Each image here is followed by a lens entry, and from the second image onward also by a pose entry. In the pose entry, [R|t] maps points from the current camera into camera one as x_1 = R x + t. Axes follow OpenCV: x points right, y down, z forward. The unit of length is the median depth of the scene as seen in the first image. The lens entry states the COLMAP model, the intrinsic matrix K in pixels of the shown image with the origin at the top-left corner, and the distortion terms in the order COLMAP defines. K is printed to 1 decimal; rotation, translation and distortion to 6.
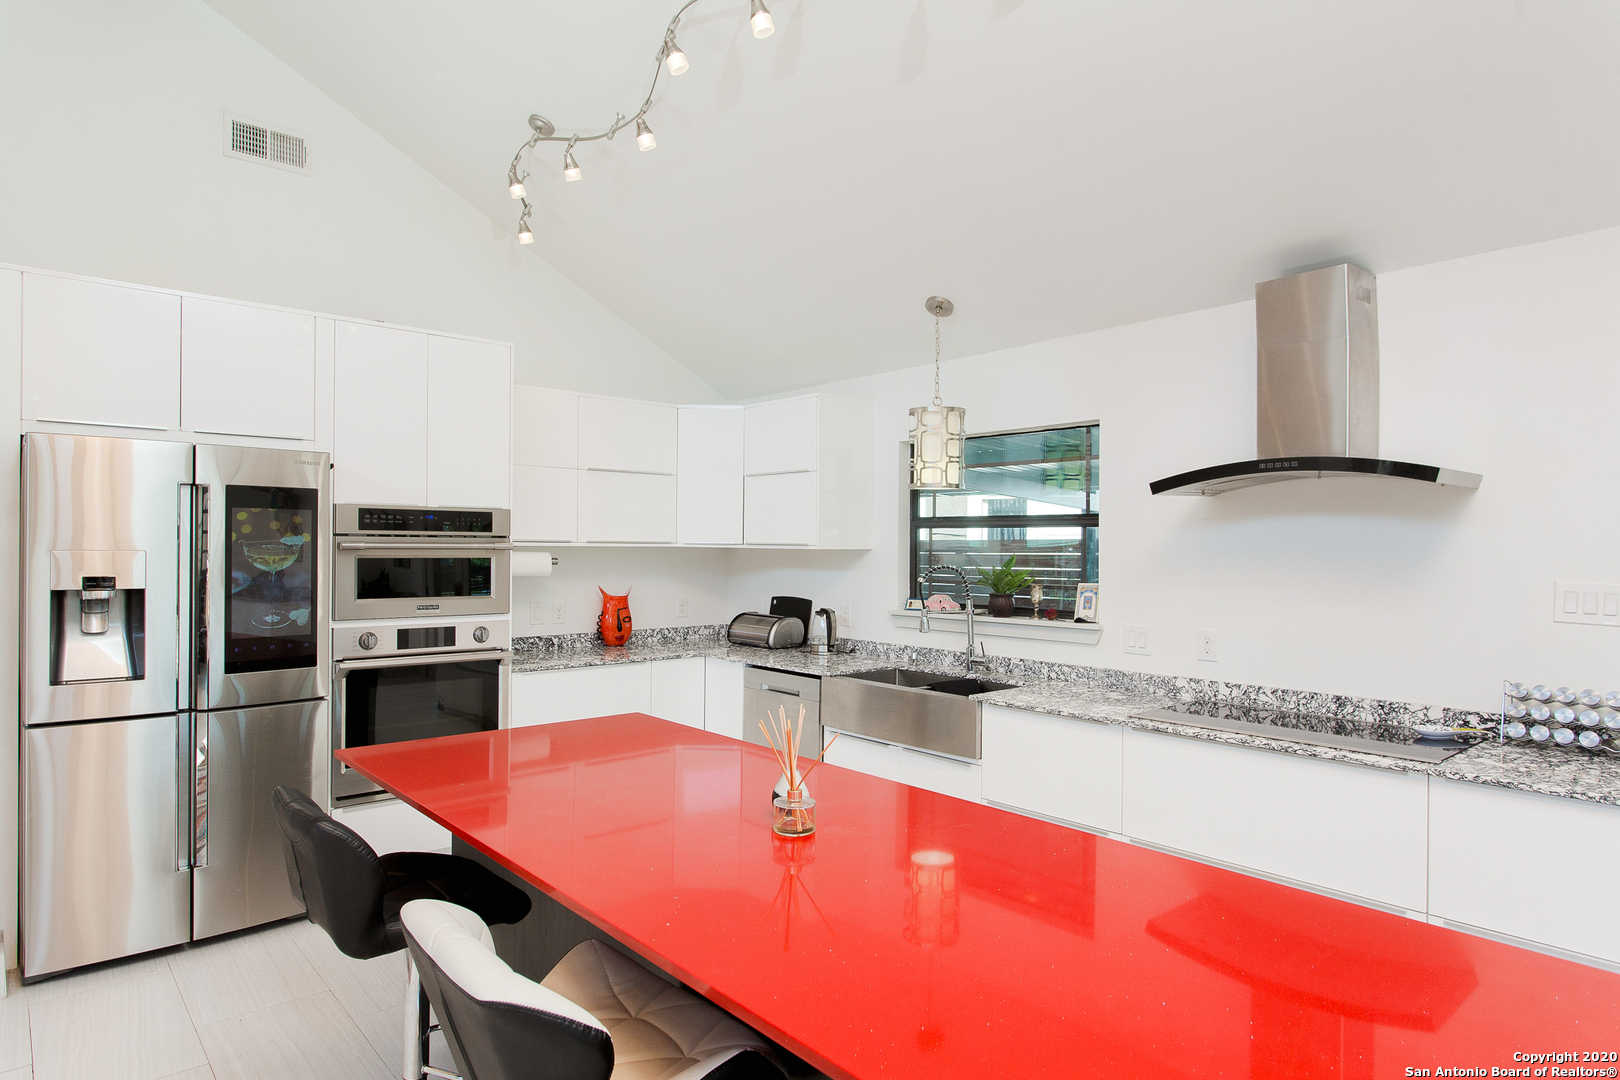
lens RADIAL K [[936.7, 0, 810.0], [0, 936.7, 540.0], [0, 0, 1]] dist [0.003347, 0.000802]
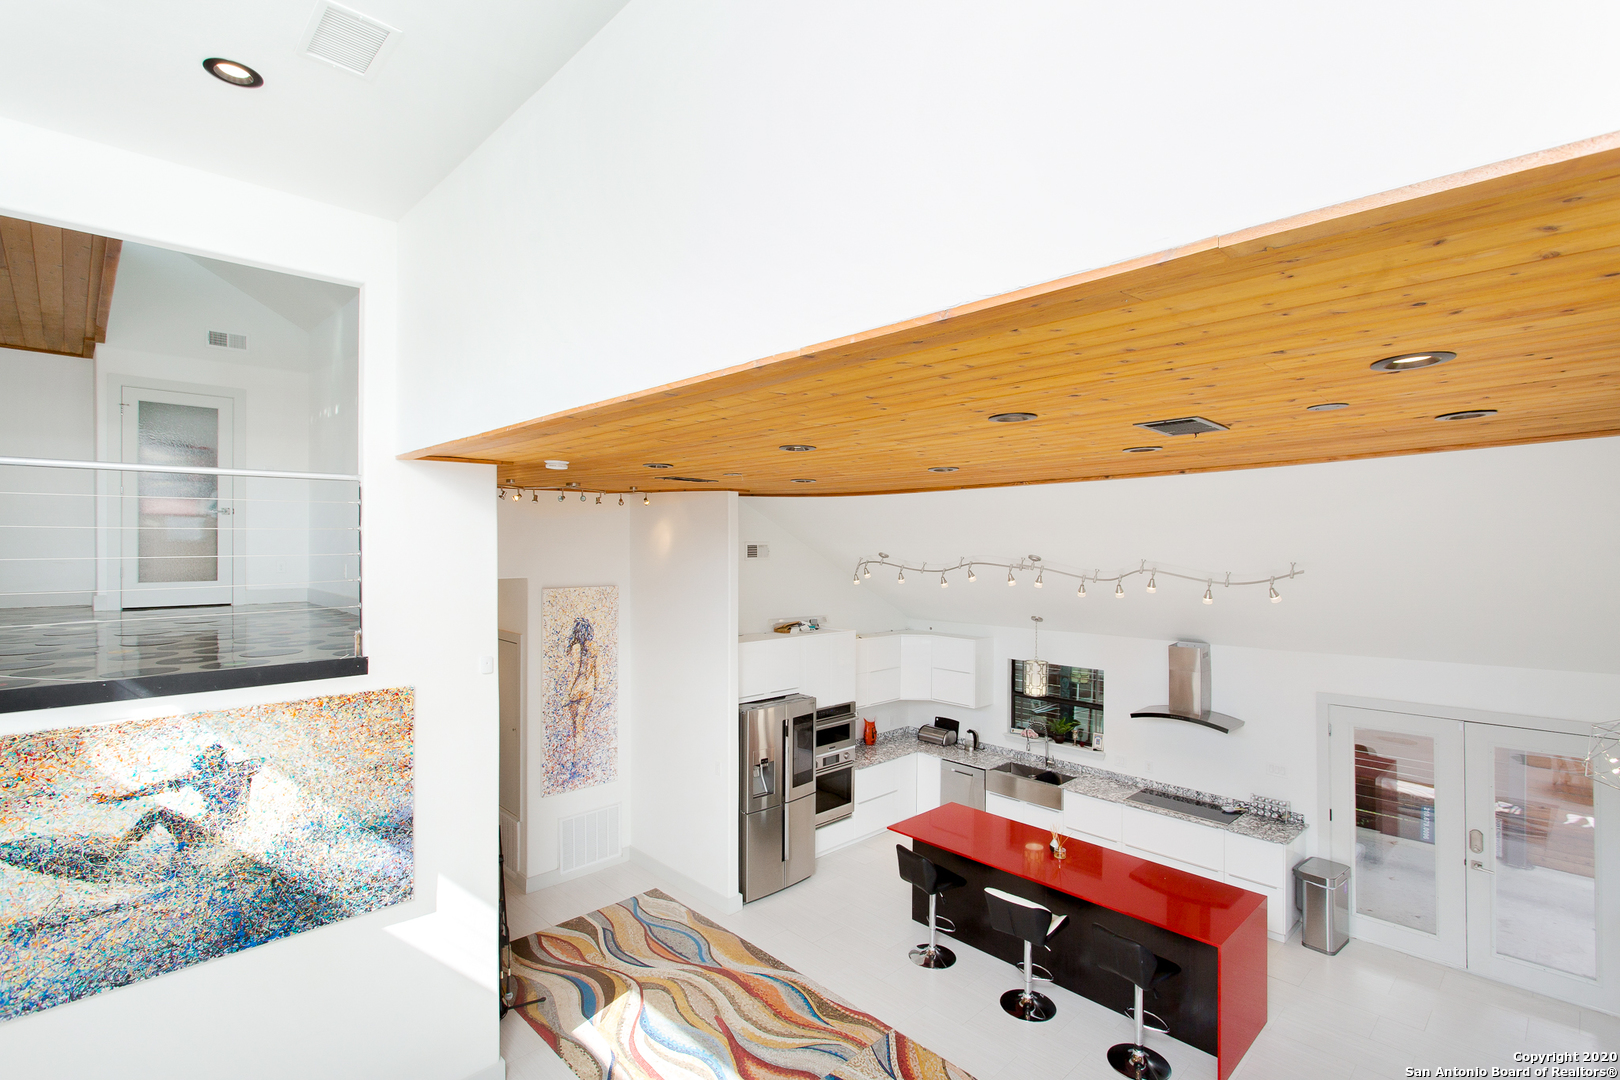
lens RADIAL K [[759.4, 0, 810.0], [0, 759.4, 540.0], [0, 0, 1]] dist [-0.003725, -0.000253]
pose [[0.999085, -0.001450, 0.042747, -0.571365], [0.001421, 0.999999, 0.000712, -0.488585], [-0.042748, -0.000651, 0.999086, -1.006089]]
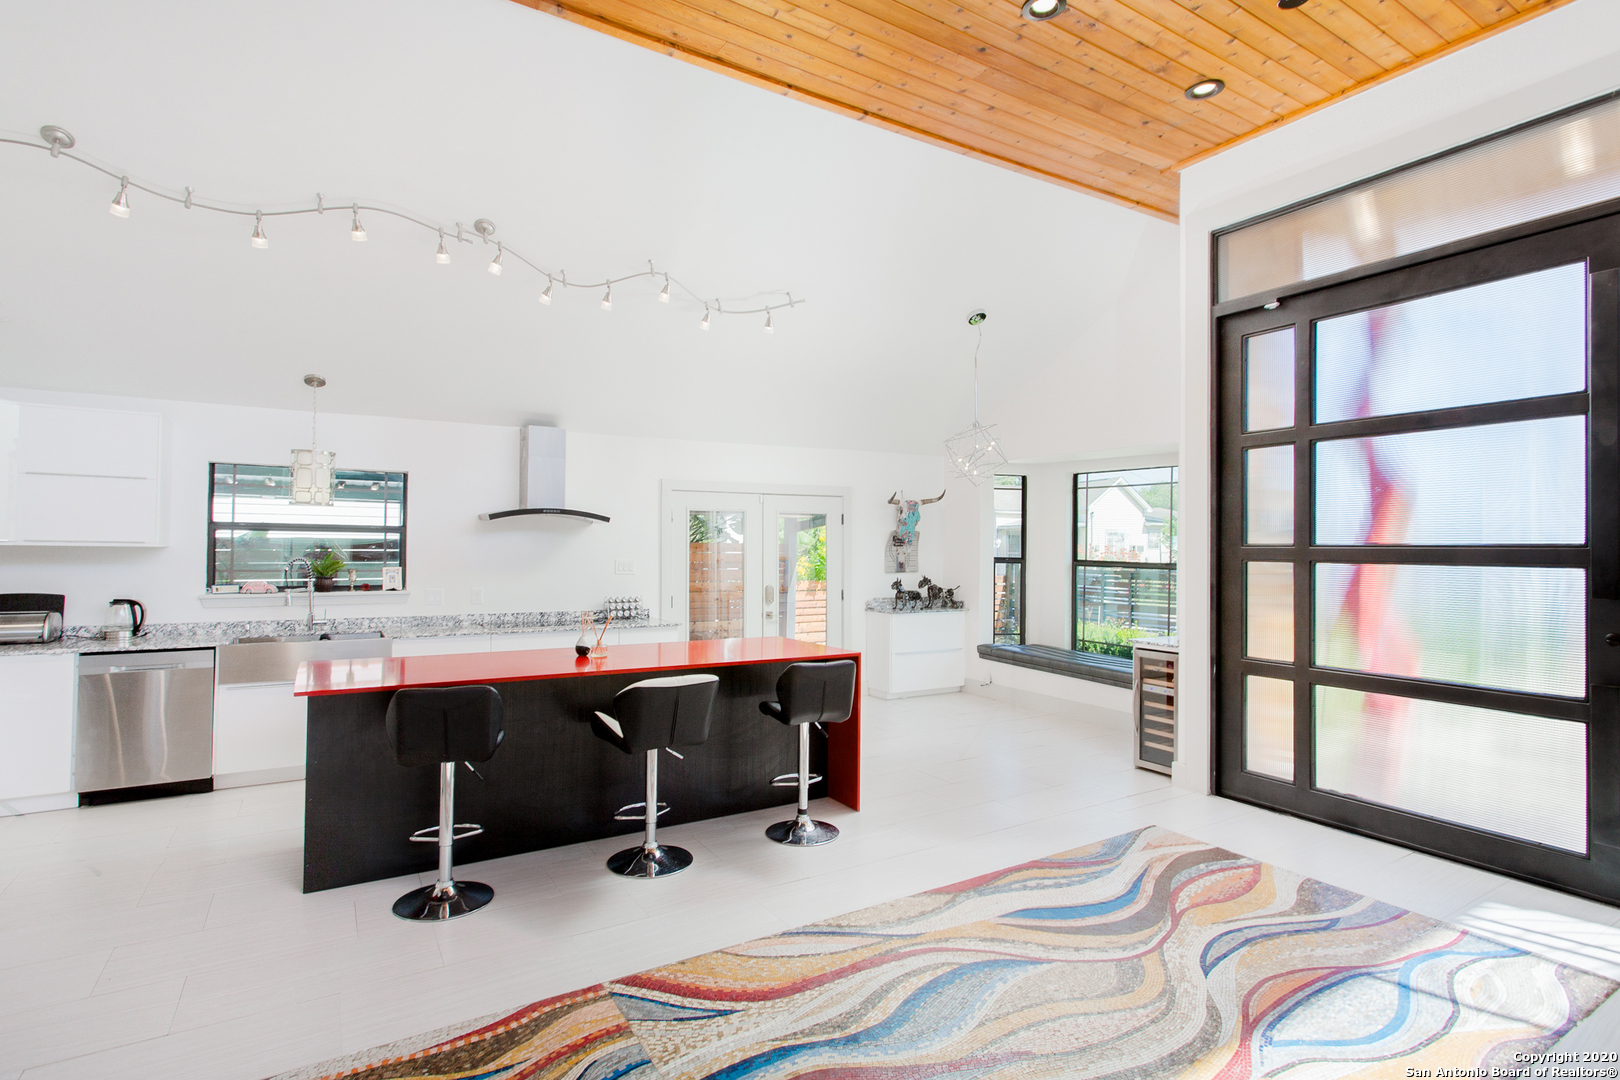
lens RADIAL K [[791.6, 0, 810.0], [0, 791.6, 540.0], [0, 0, 1]] dist [0.002555, 0.000465]
pose [[0.171489, 0.006445, 0.985165, -1.009165], [-0.013733, 0.999897, -0.004151, -0.006508], [-0.985090, -0.012817, 0.171560, 0.032561]]
